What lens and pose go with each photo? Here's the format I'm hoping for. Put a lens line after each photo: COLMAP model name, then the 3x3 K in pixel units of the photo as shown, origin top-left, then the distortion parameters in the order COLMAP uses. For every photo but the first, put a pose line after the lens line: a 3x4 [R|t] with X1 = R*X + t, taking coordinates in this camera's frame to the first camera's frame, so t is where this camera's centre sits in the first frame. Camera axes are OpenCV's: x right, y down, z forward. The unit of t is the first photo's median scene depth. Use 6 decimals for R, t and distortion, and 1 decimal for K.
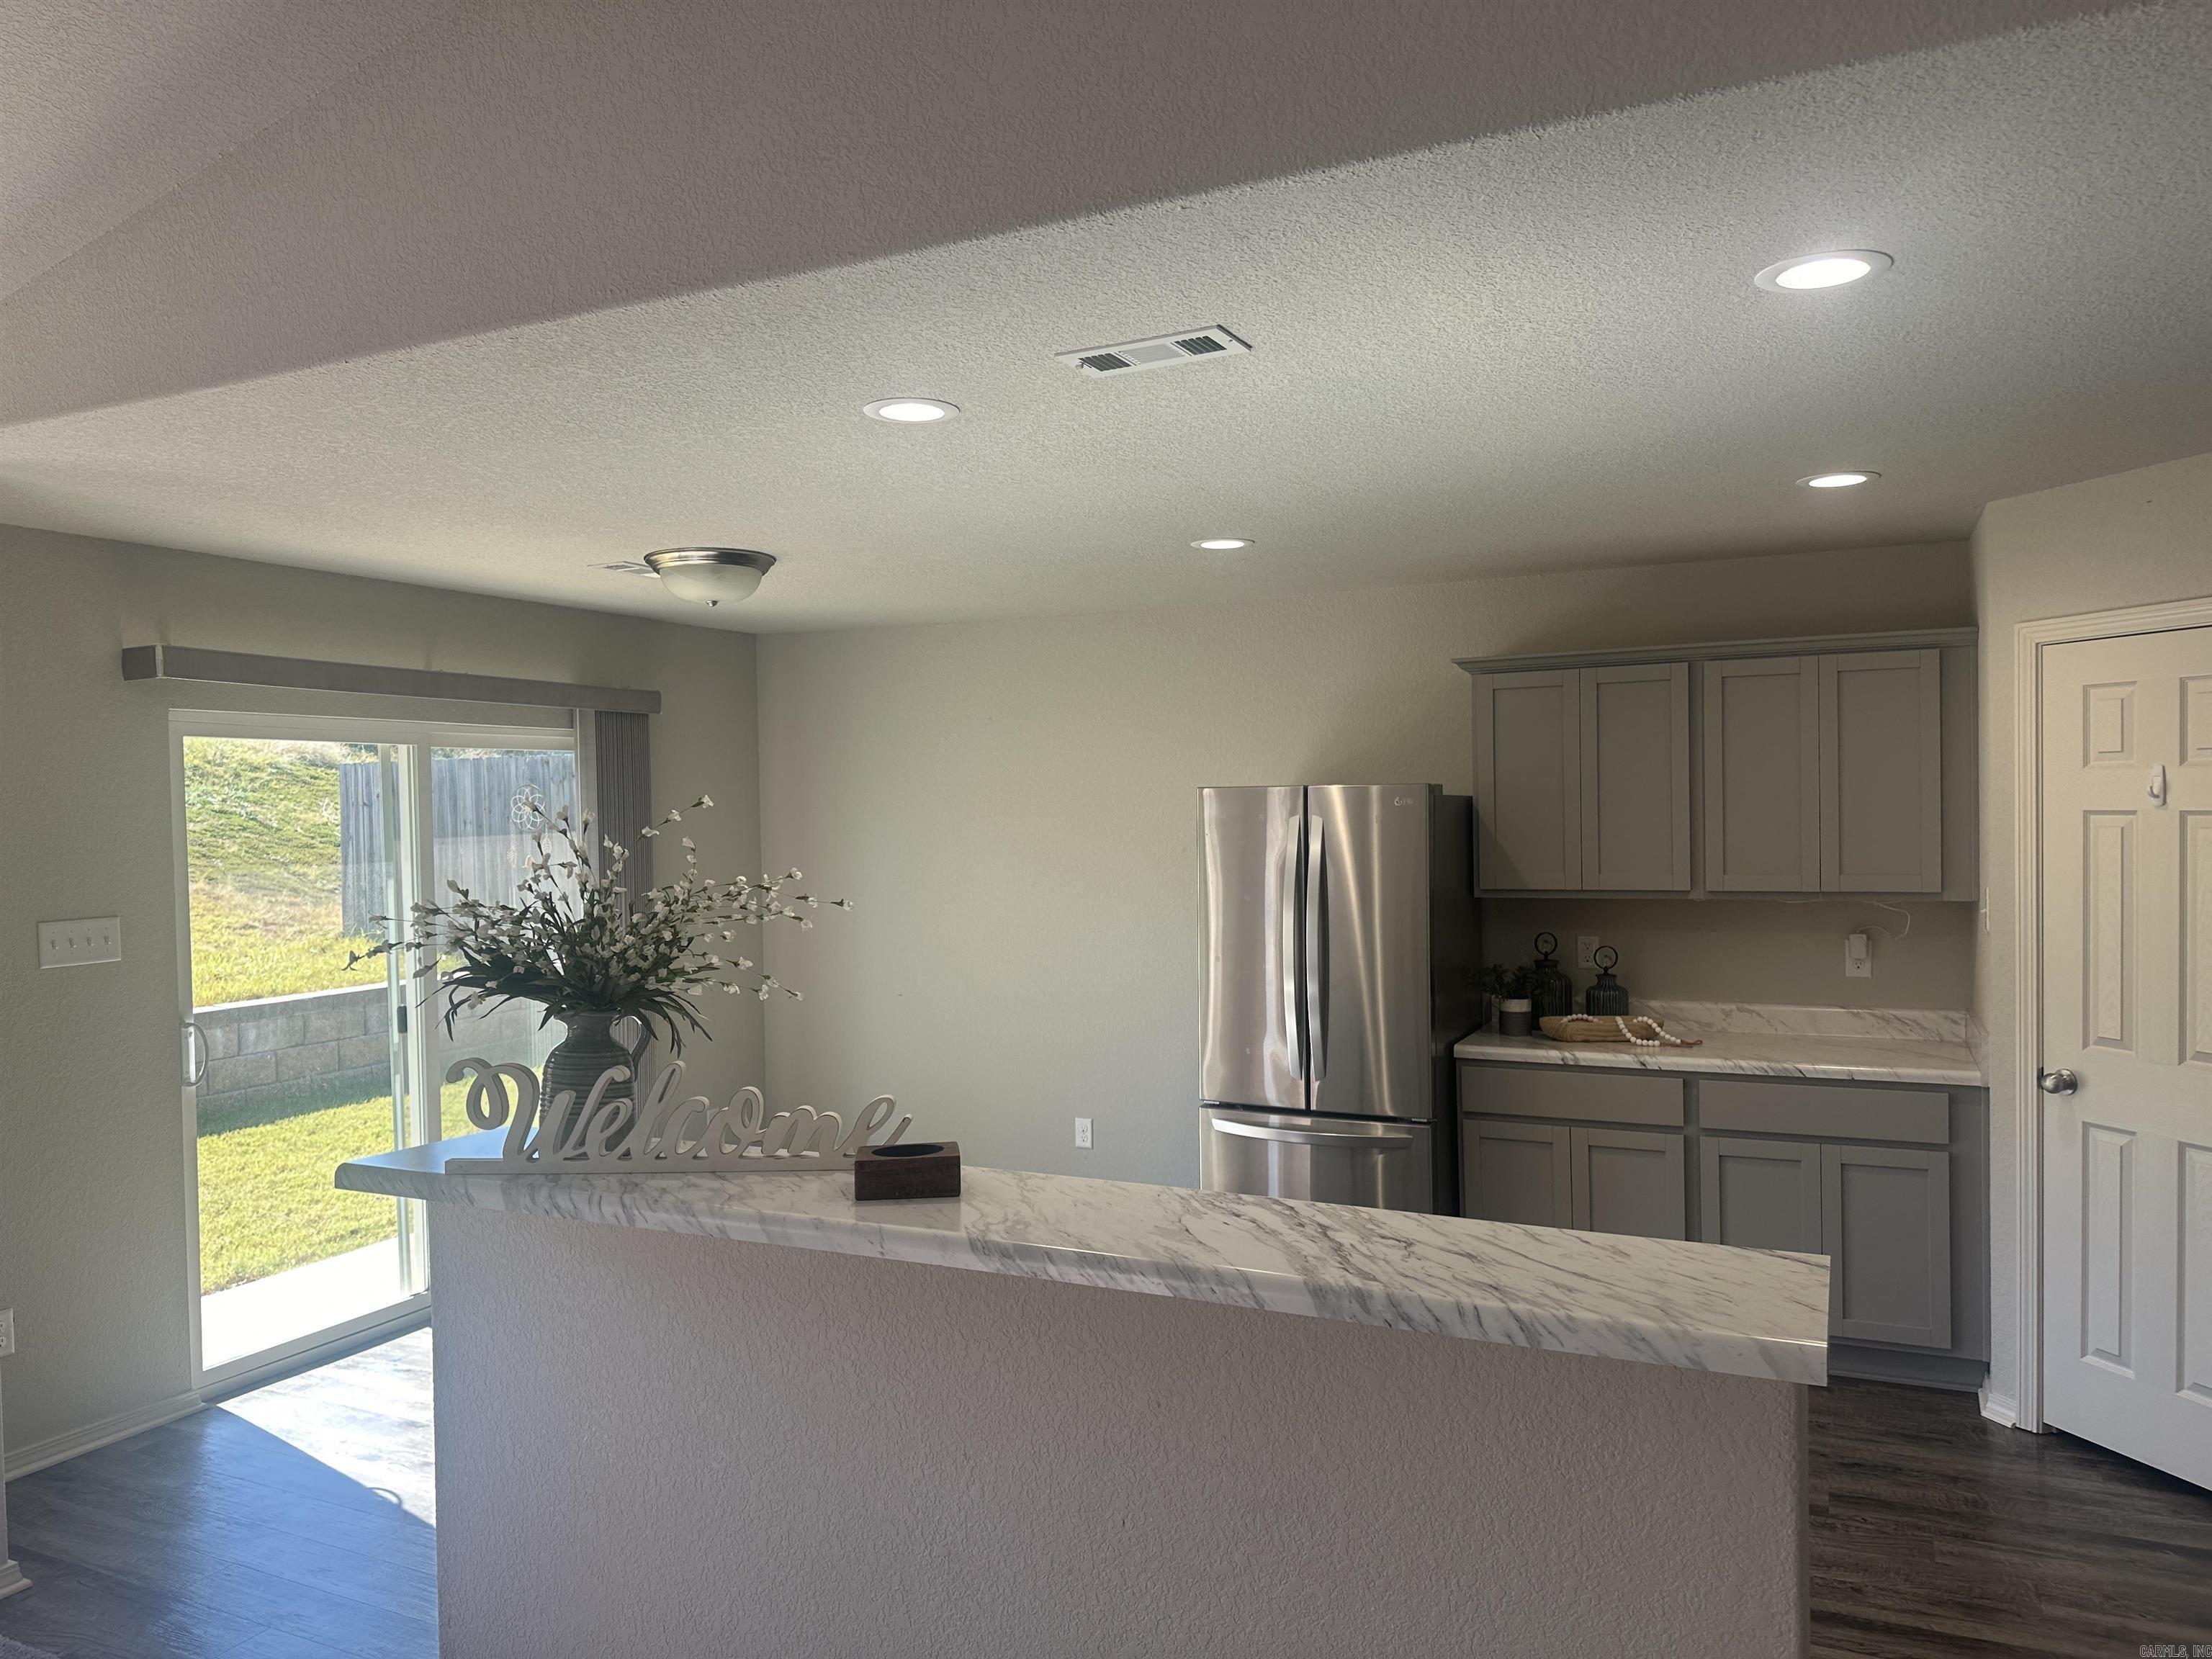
lens RADIAL K [[1569.4, 0, 1098.7], [0, 1569.4, 829.6], [0, 0, 1]] dist [0.112929, -0.156885]
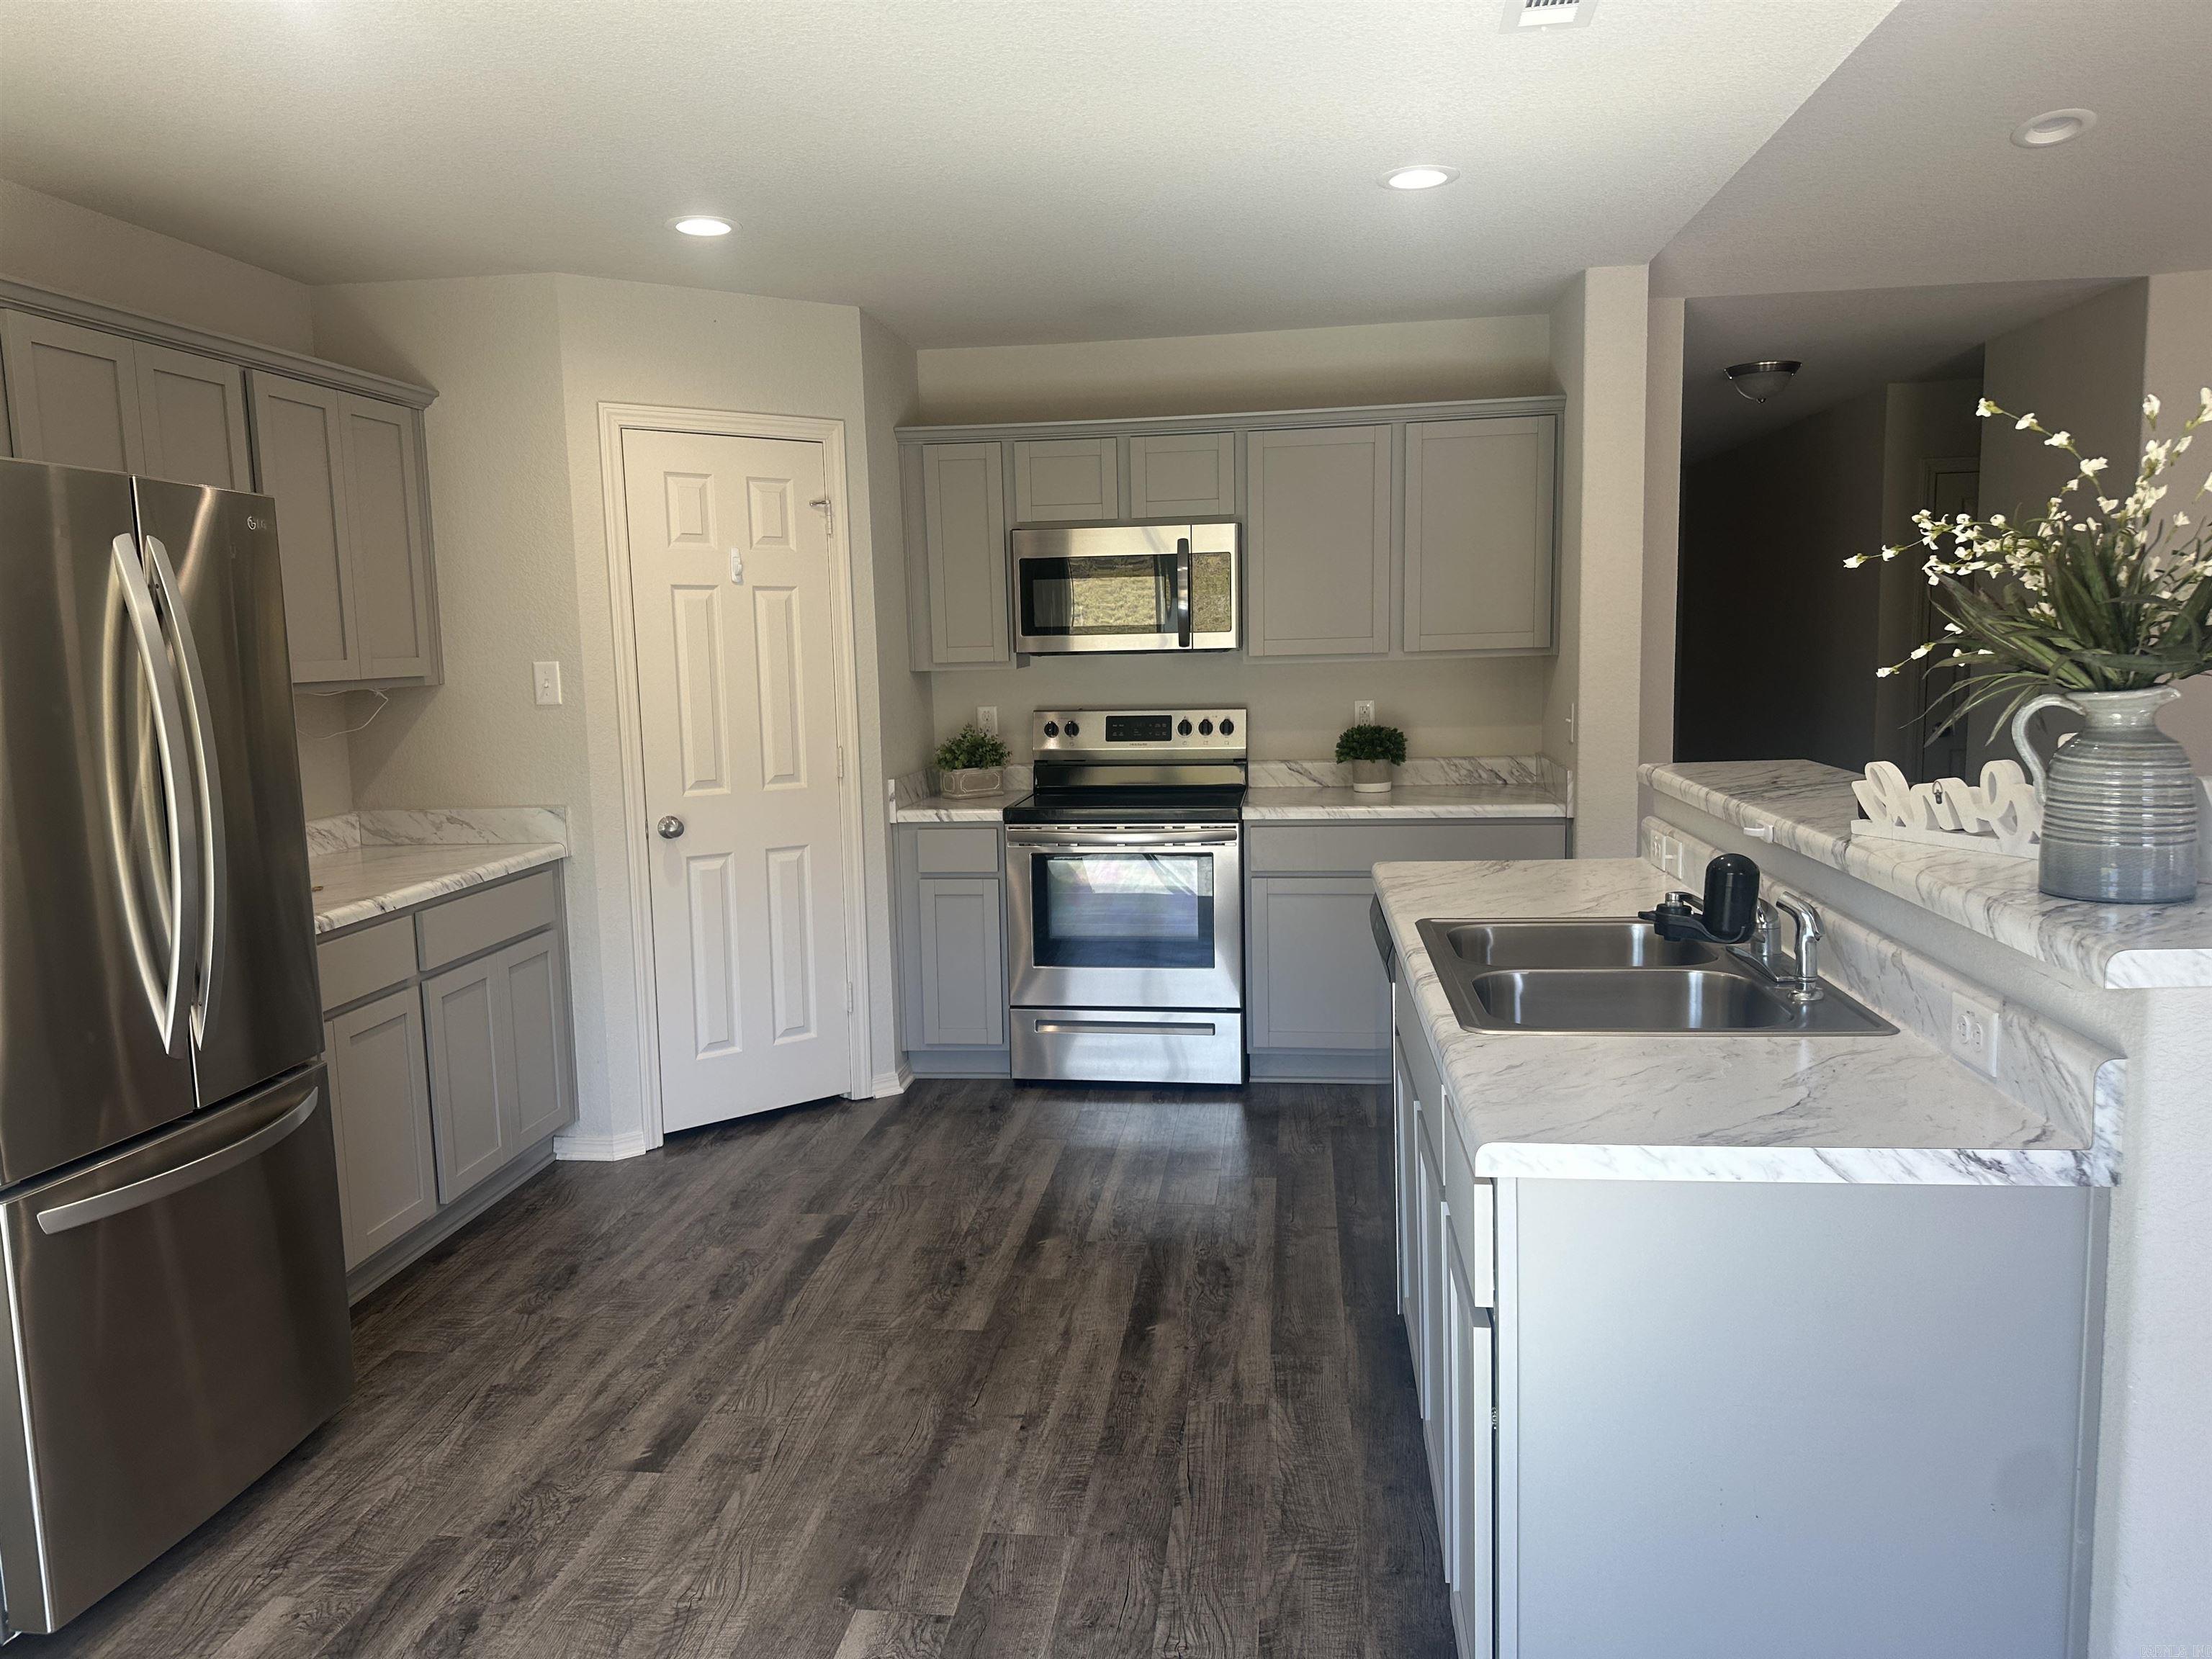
lens RADIAL K [[1569.4, 0, 1098.7], [0, 1569.4, 829.6], [0, 0, 1]] dist [0.112929, -0.156885]
pose [[-0.315077, -0.090591, 0.944733, -0.460304], [0.044825, 0.992903, 0.110159, 0.041261], [-0.948007, 0.077056, -0.308780, 0.879616]]
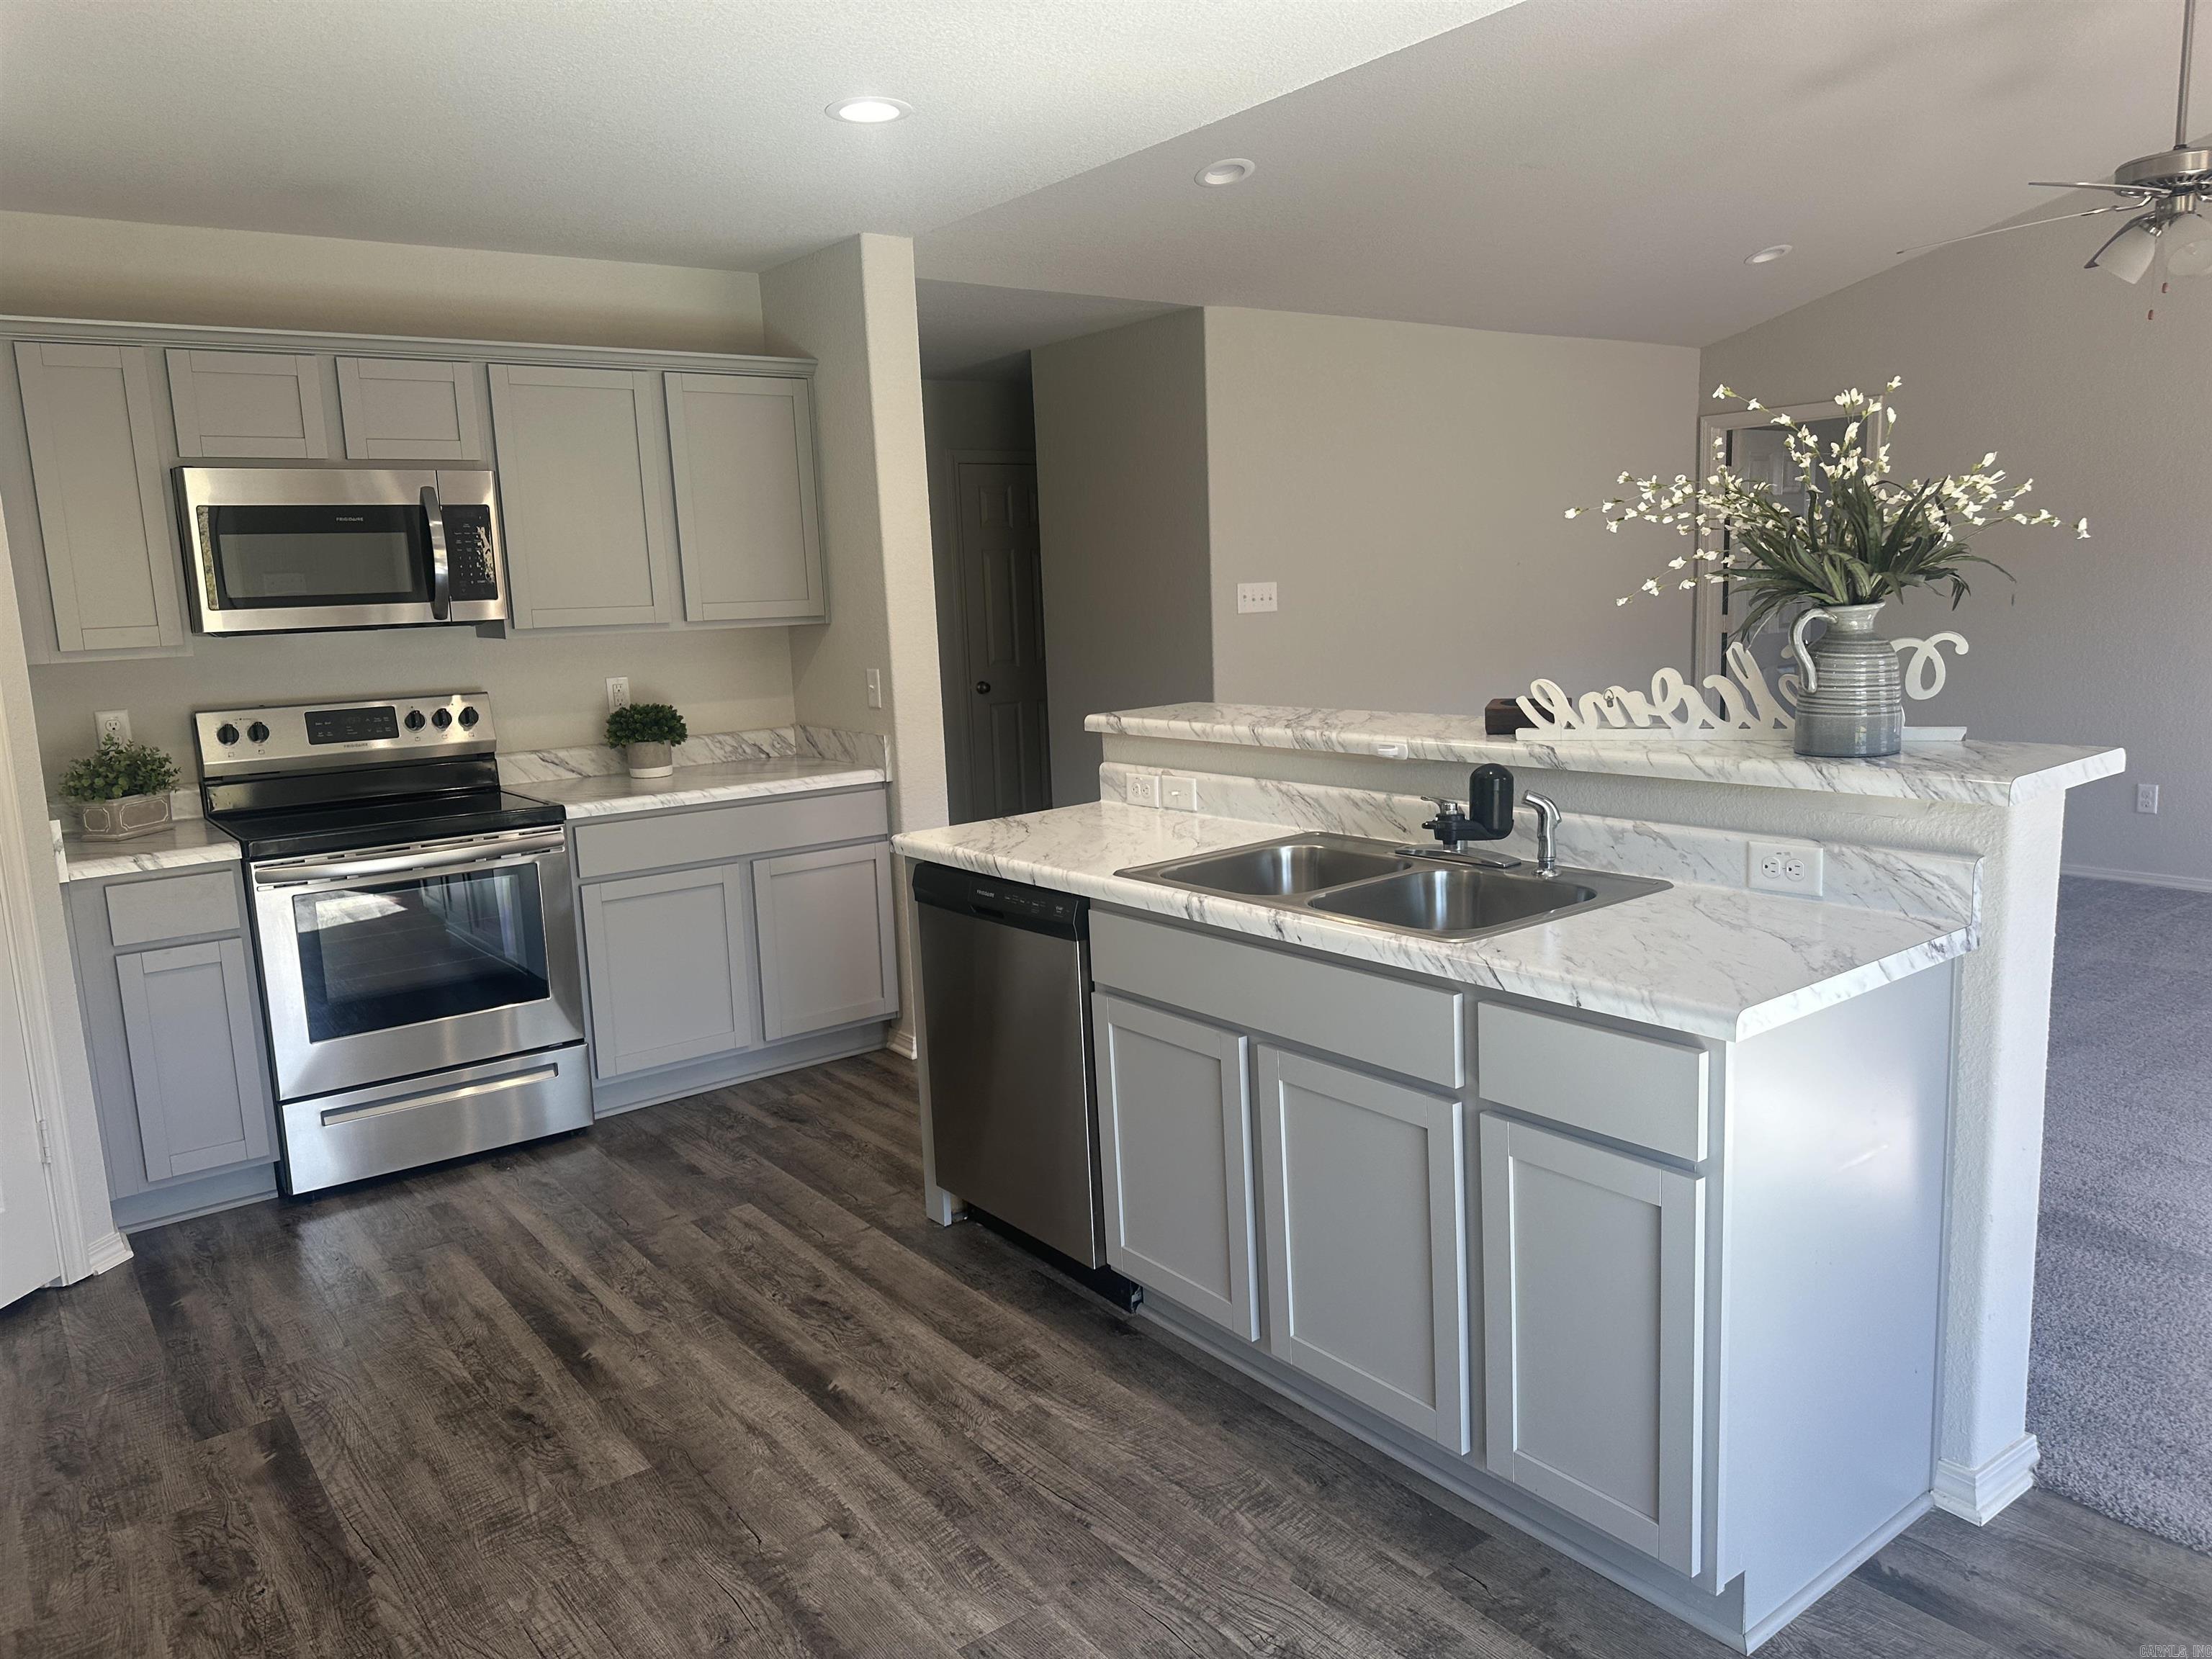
lens RADIAL K [[1569.4, 0, 1098.7], [0, 1569.4, 829.6], [0, 0, 1]] dist [0.112929, -0.156885]
pose [[-0.890391, -0.016087, 0.454911, -0.196565], [0.064890, 0.984683, 0.161831, 0.033304], [-0.450547, 0.173612, -0.875709, 1.111522]]
